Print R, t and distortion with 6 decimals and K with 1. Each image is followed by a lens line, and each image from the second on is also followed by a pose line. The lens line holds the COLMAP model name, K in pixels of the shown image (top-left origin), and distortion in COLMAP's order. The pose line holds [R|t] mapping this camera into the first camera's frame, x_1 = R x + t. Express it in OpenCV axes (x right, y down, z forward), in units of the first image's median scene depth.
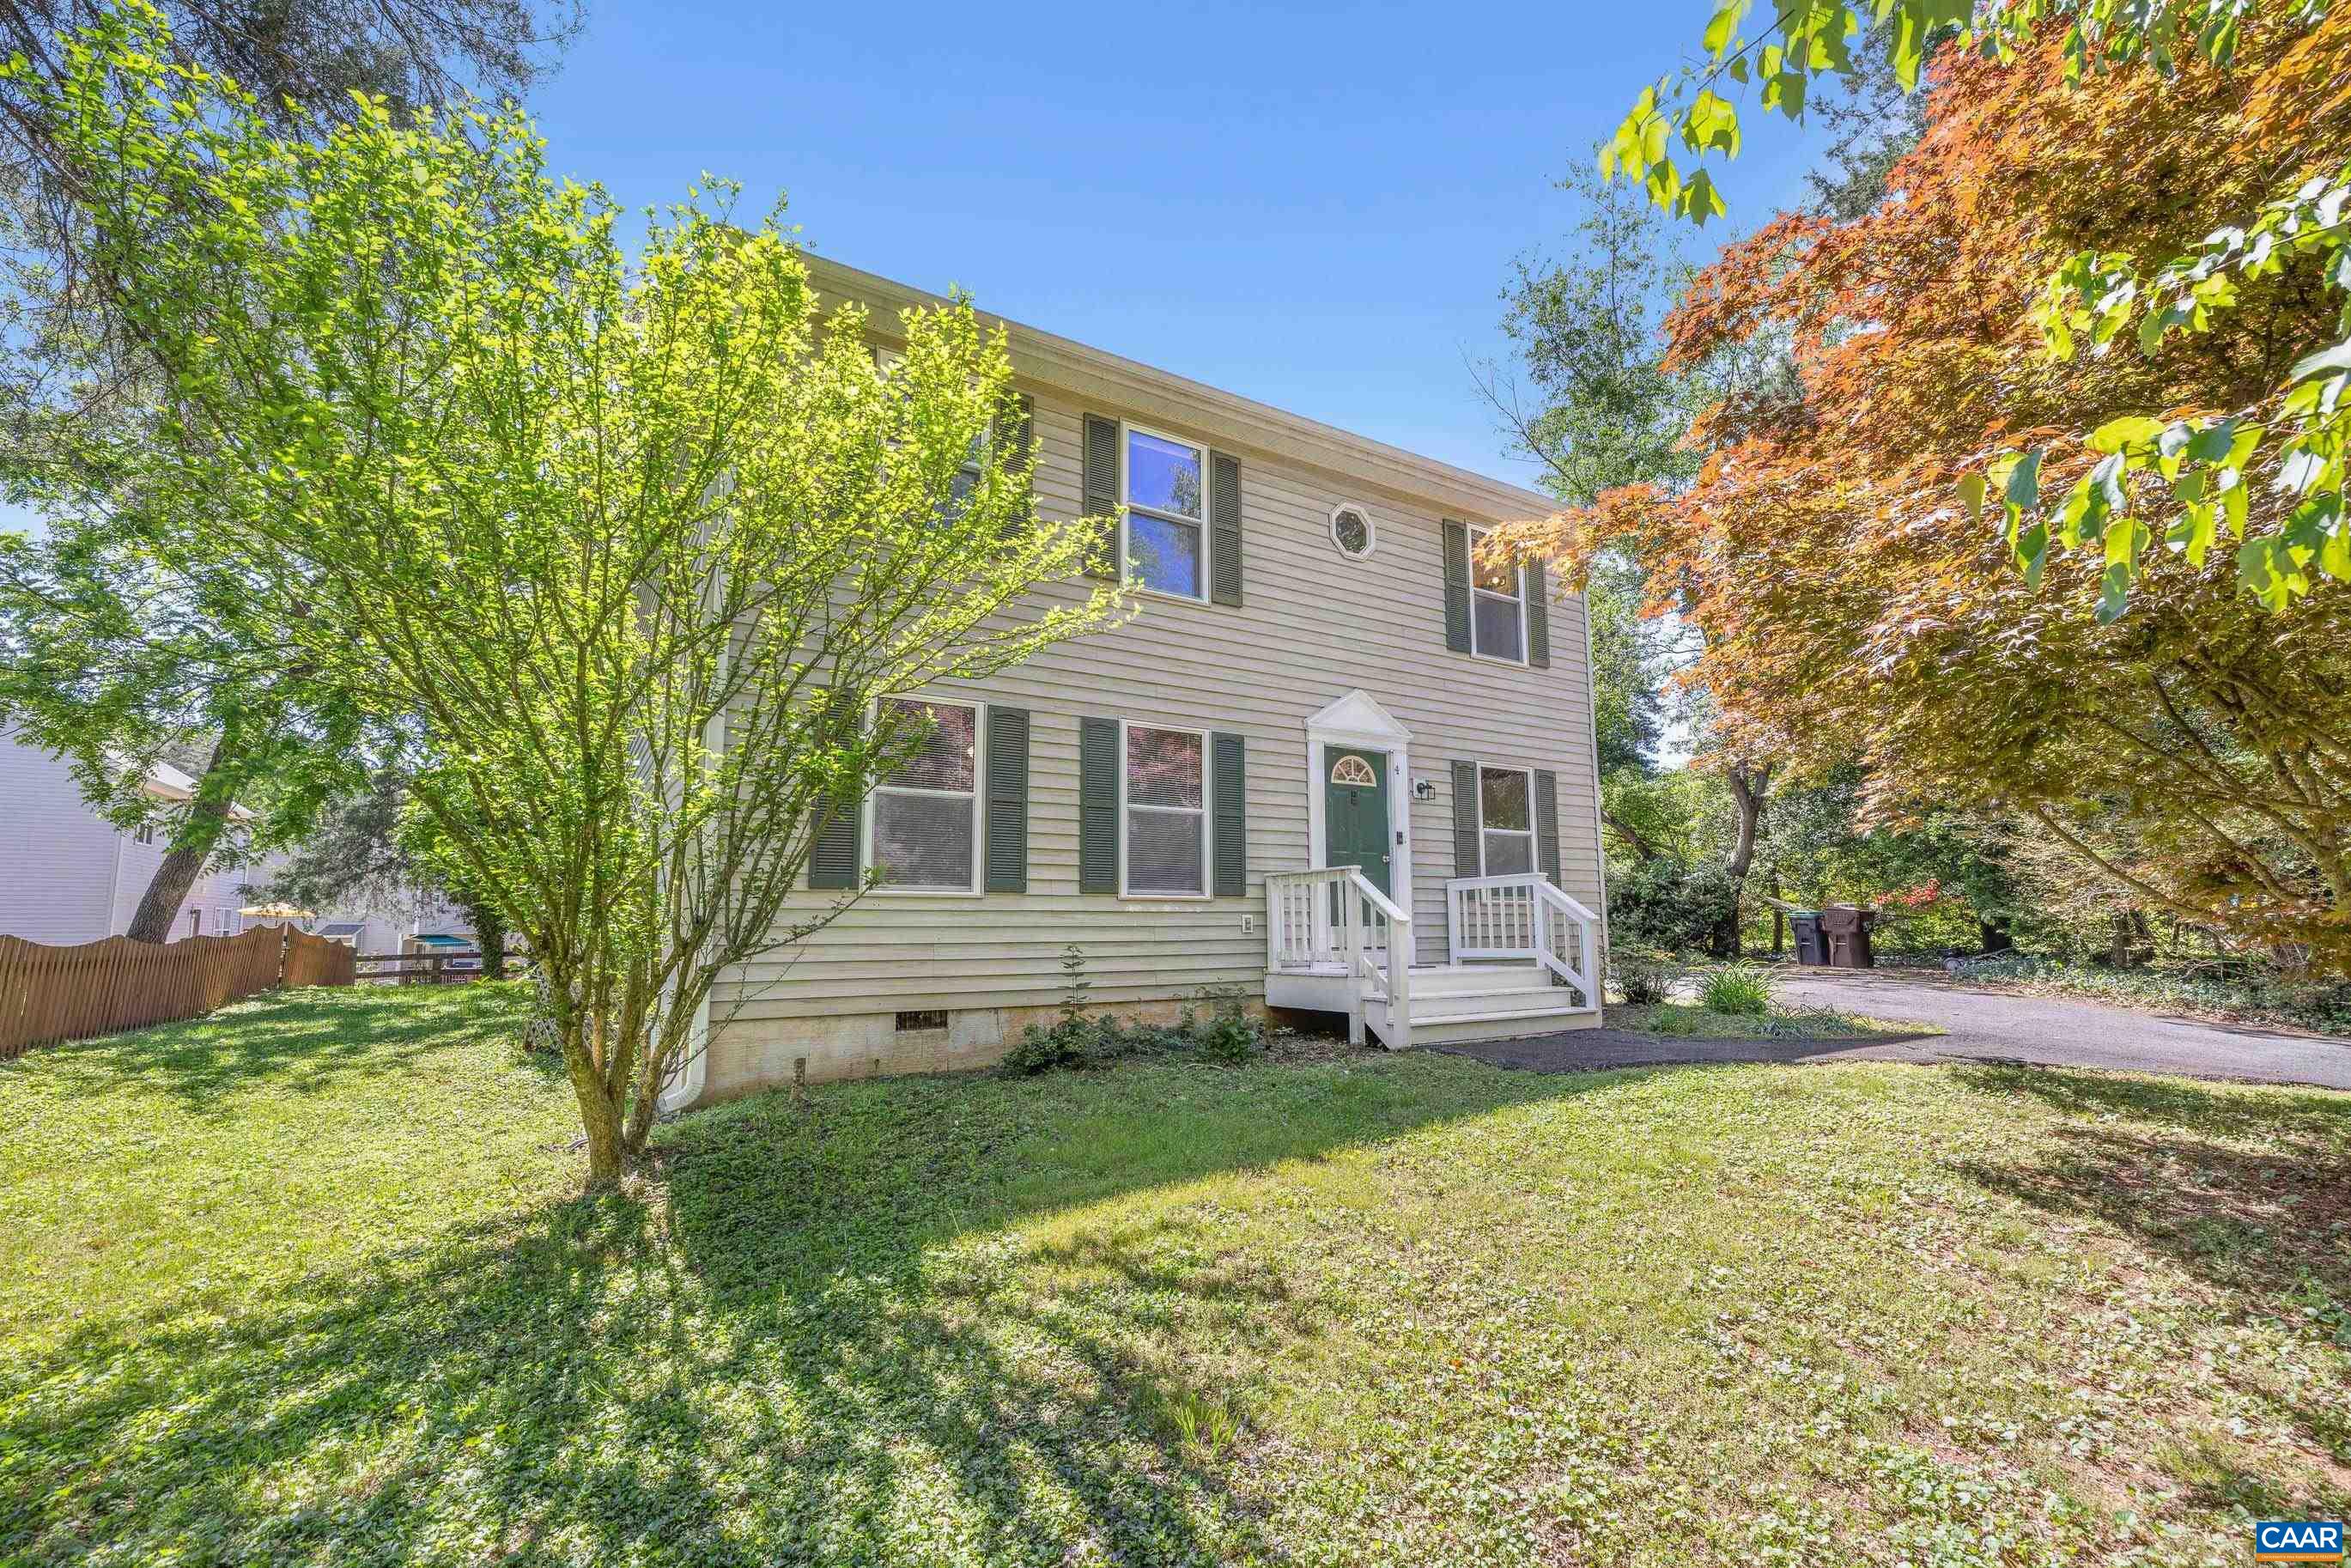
lens RADIAL K [[988.9, 0, 1182.2], [0, 988.9, 782.7], [0, 0, 1]] dist [0.000015, 0.000113]
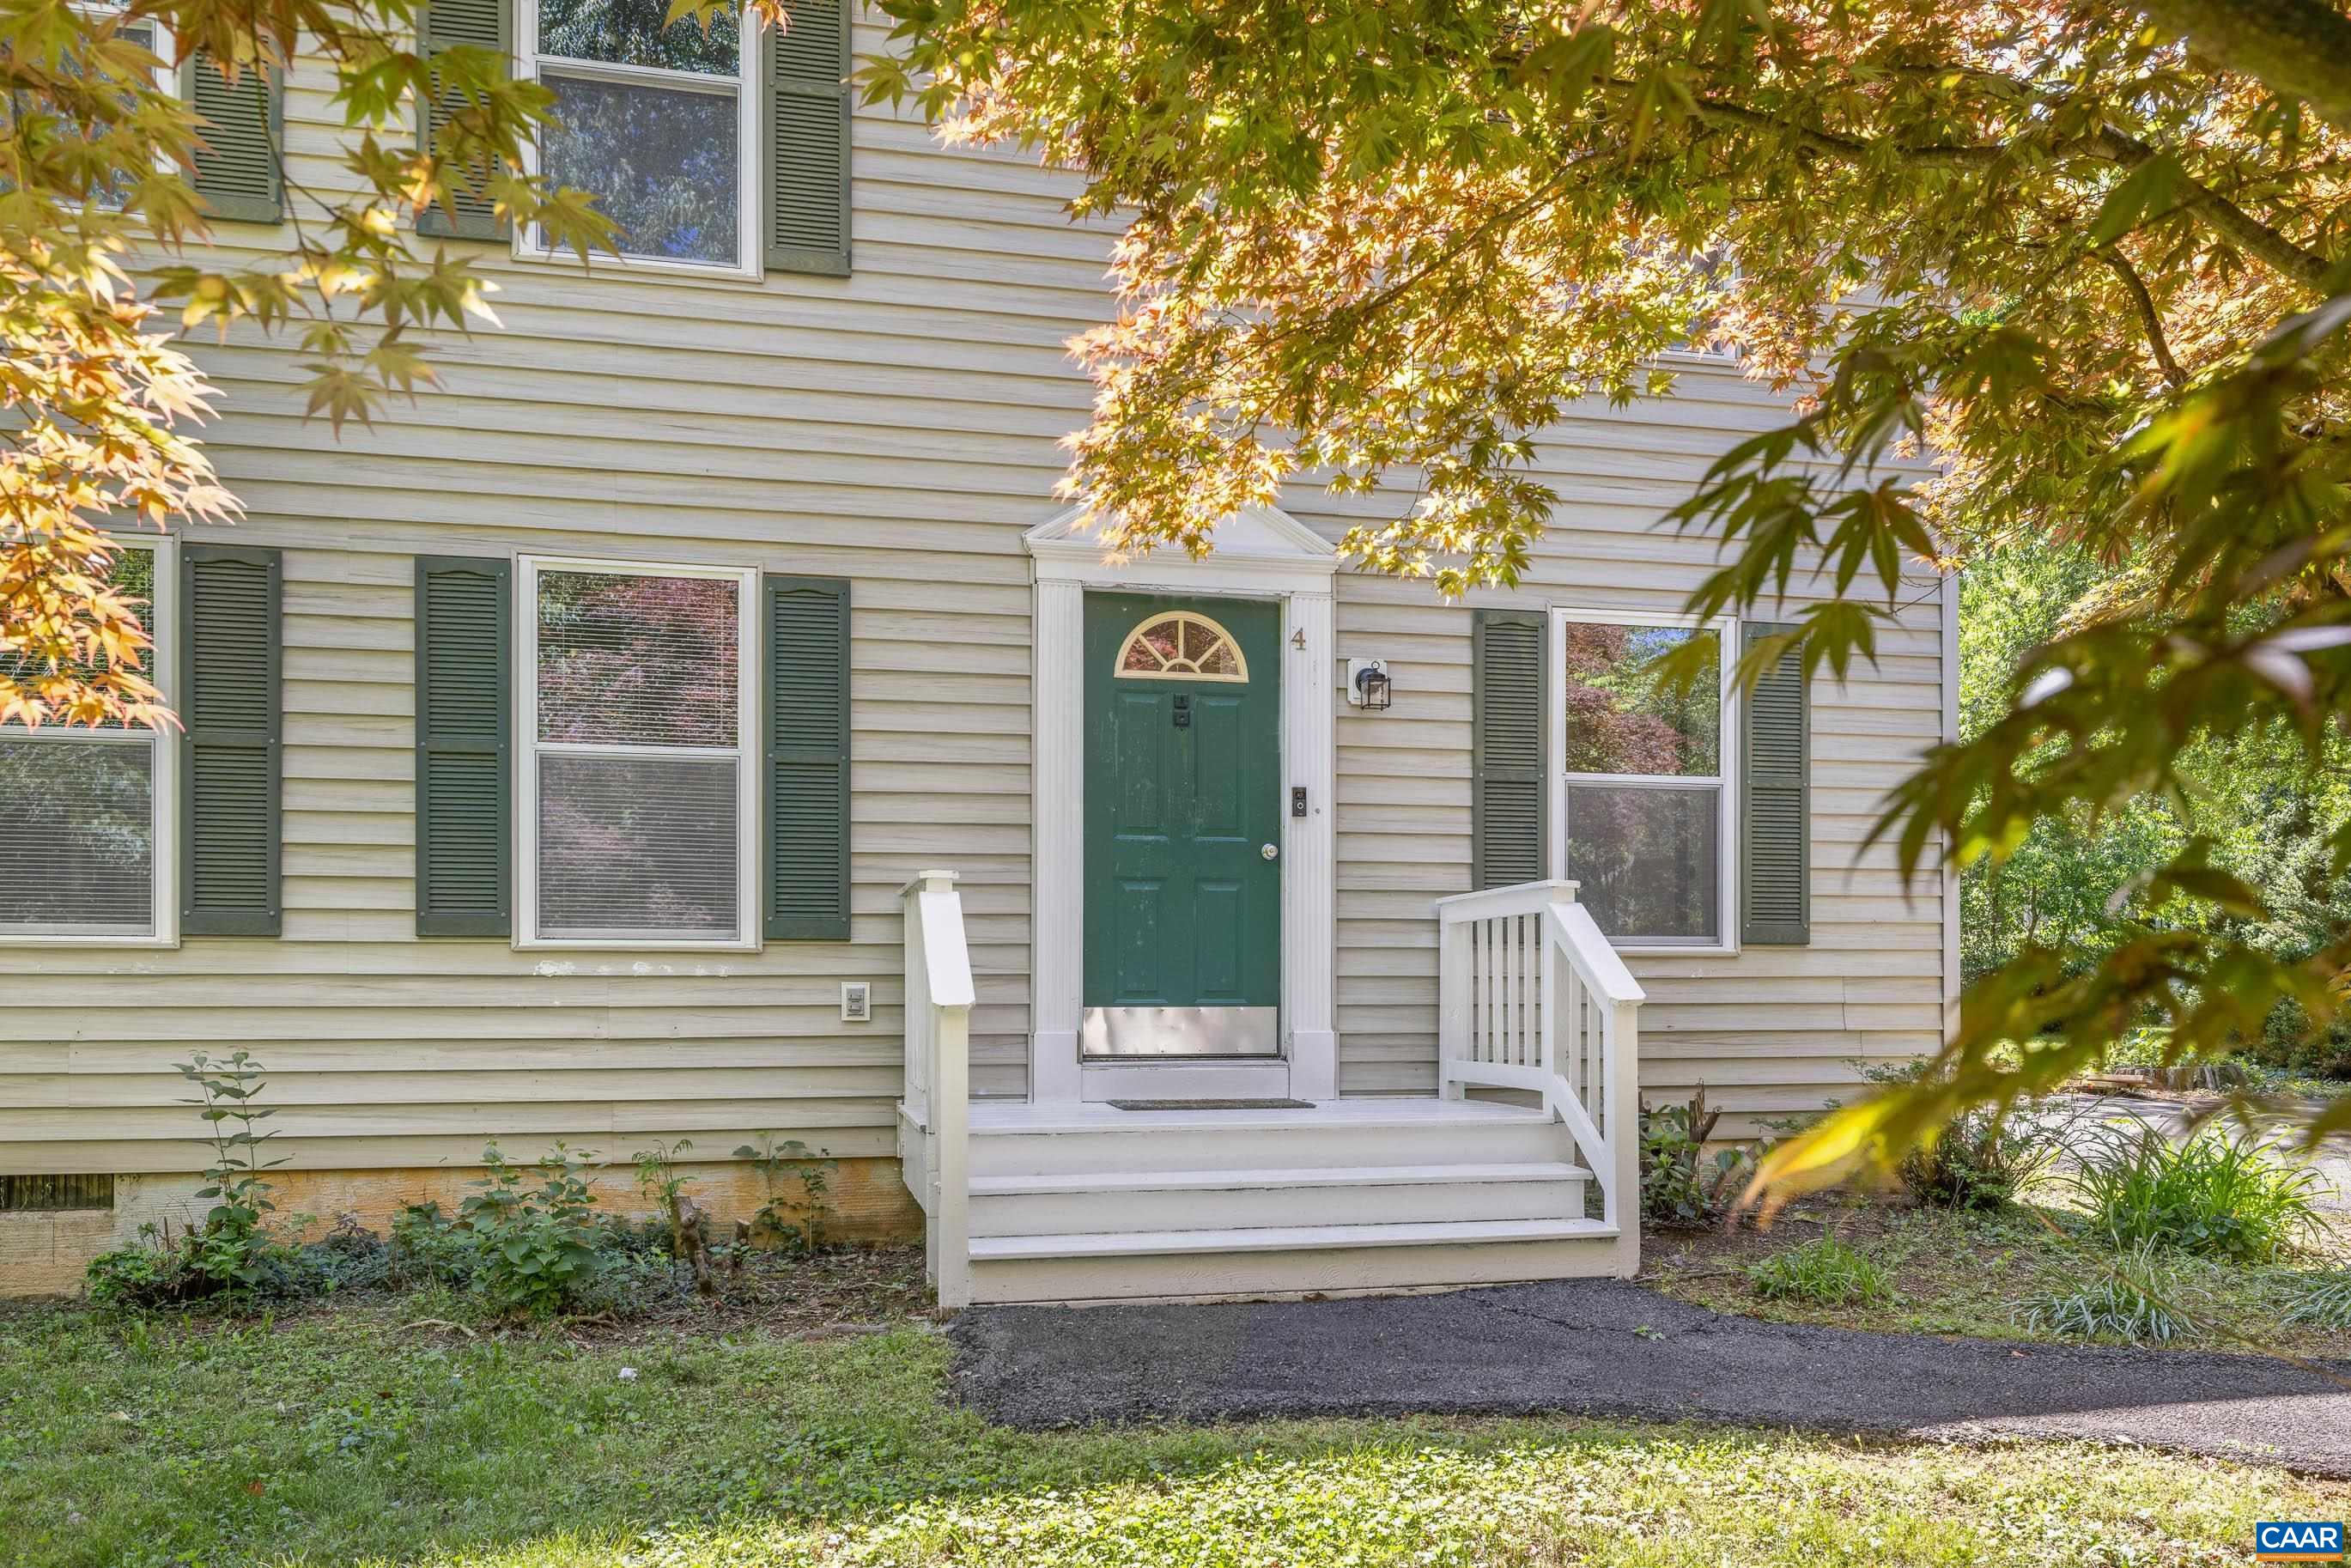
lens RADIAL K [[1756.4, 0, 1175.5], [0, 1756.4, 963.6], [0, 0, 1]] dist [0.010049, 0.002600]
pose [[0.943233, -0.004643, -0.332098, 0.452185], [0.045138, 0.992417, 0.114328, 0.039356], [0.329049, -0.122828, 0.936291, 0.293327]]
